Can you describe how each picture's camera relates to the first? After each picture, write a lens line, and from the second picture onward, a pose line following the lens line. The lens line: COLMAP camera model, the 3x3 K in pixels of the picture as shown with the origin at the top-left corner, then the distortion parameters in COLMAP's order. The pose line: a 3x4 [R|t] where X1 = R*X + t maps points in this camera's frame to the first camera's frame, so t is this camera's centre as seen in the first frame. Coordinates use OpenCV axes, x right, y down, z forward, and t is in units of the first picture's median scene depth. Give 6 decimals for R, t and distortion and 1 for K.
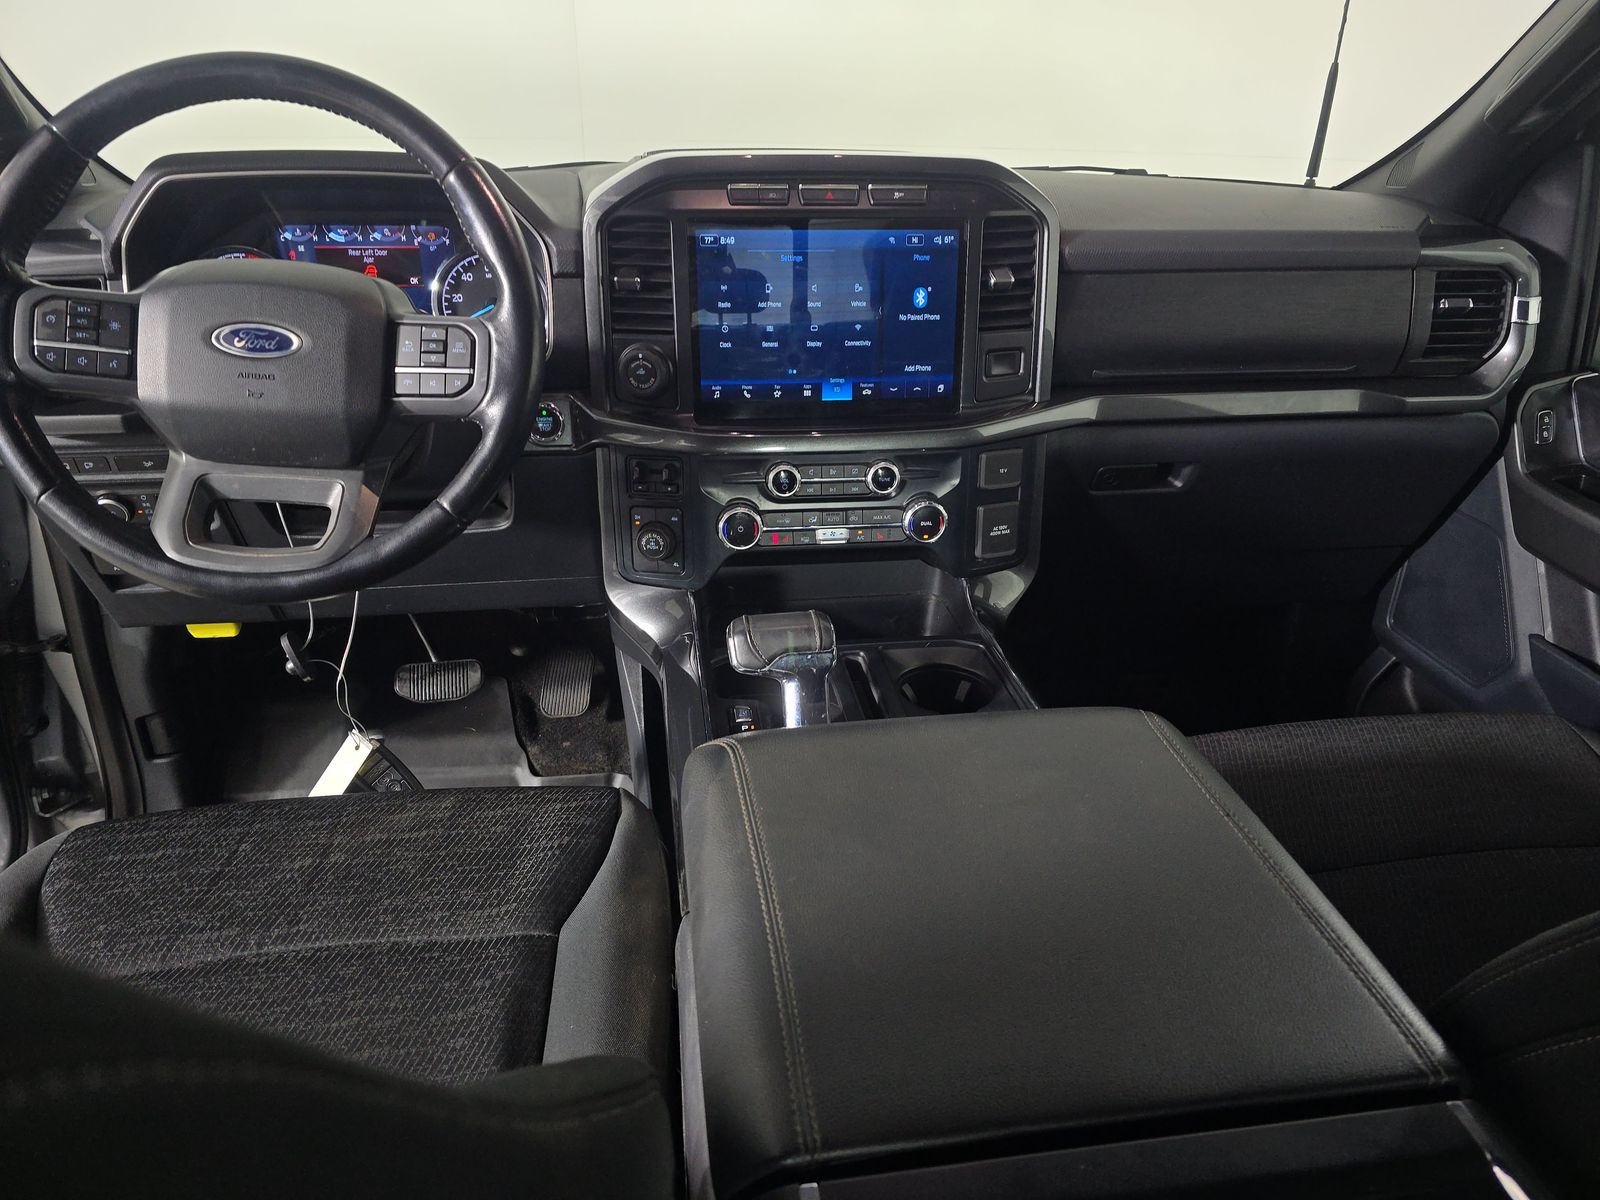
lens RADIAL K [[1074.9, 0, 800.5], [0, 1074.9, 636.3], [0, 0, 1]] dist [0.002486, -0.003468]
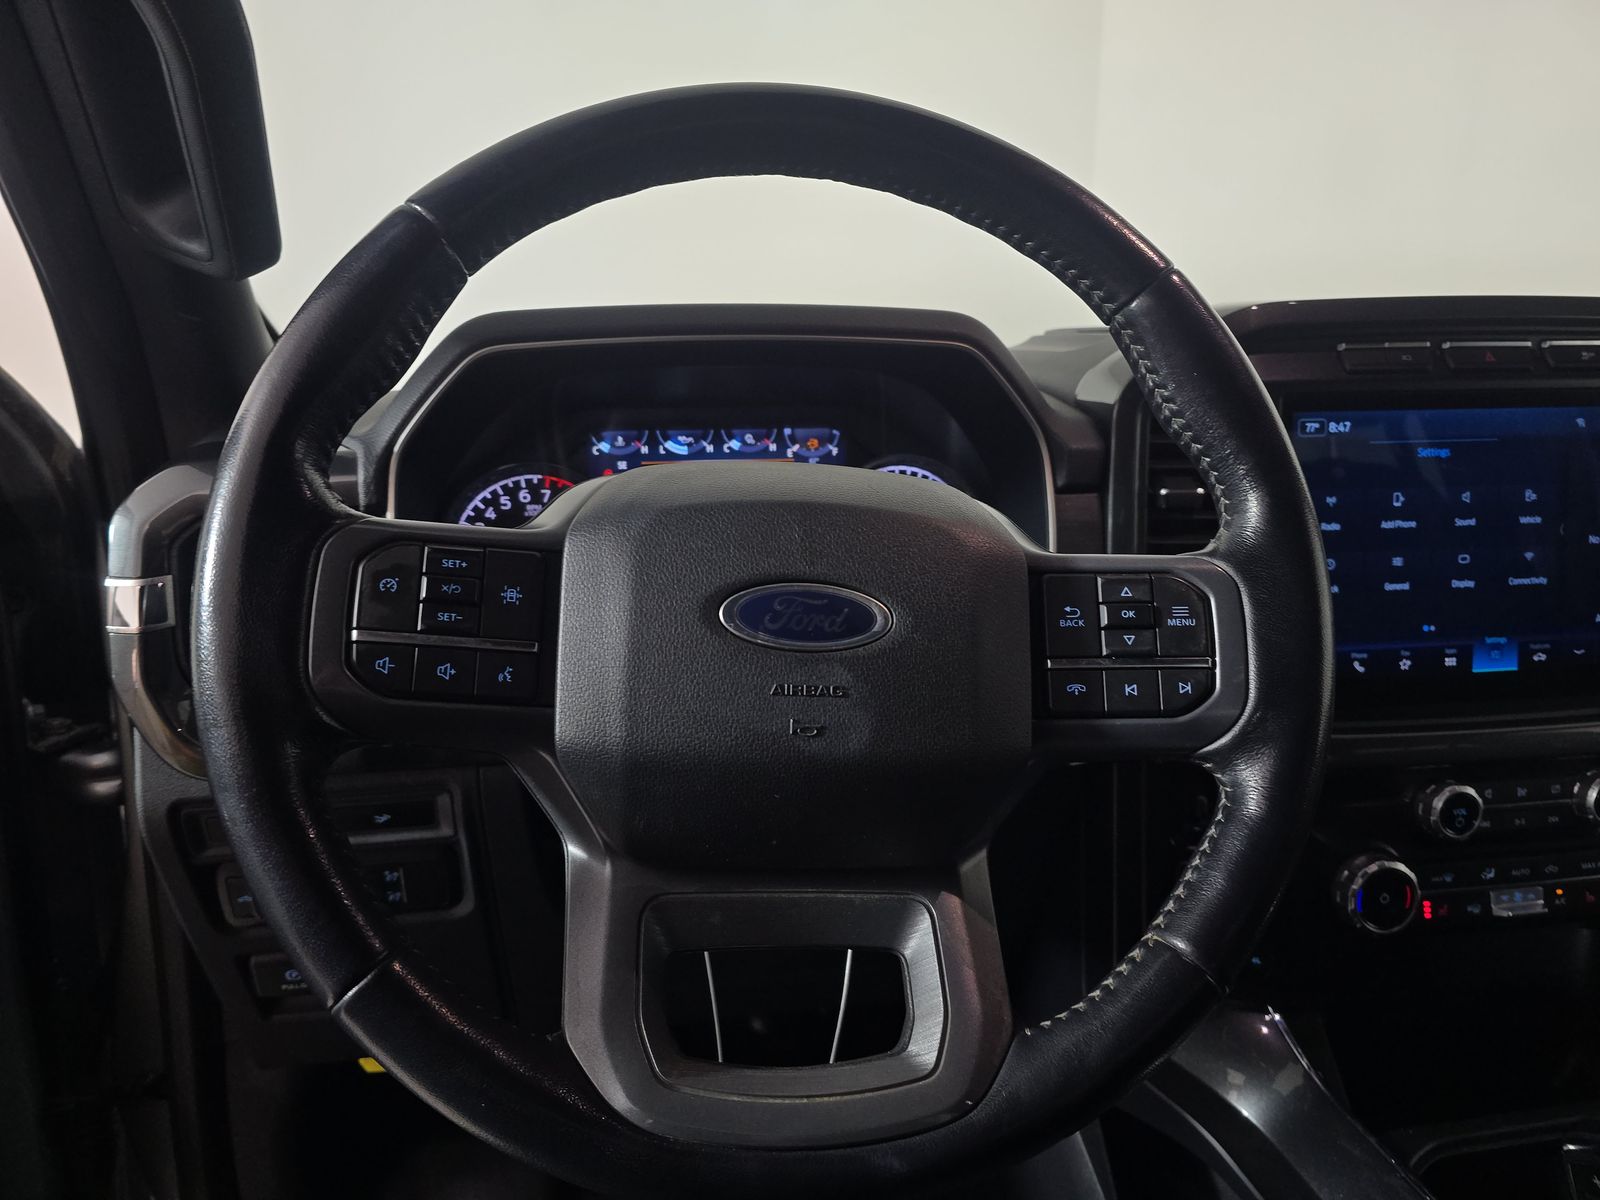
lens RADIAL K [[1089.2, 0, 800.0], [0, 1089.2, 600.0], [0, 0, 1]] dist [0.056100, -0.049767]
pose [[0.999513, -0.029122, 0.011173, -0.378963], [0.030966, 0.969468, -0.243255, -0.121497], [-0.003748, 0.243483, 0.969898, 0.391481]]
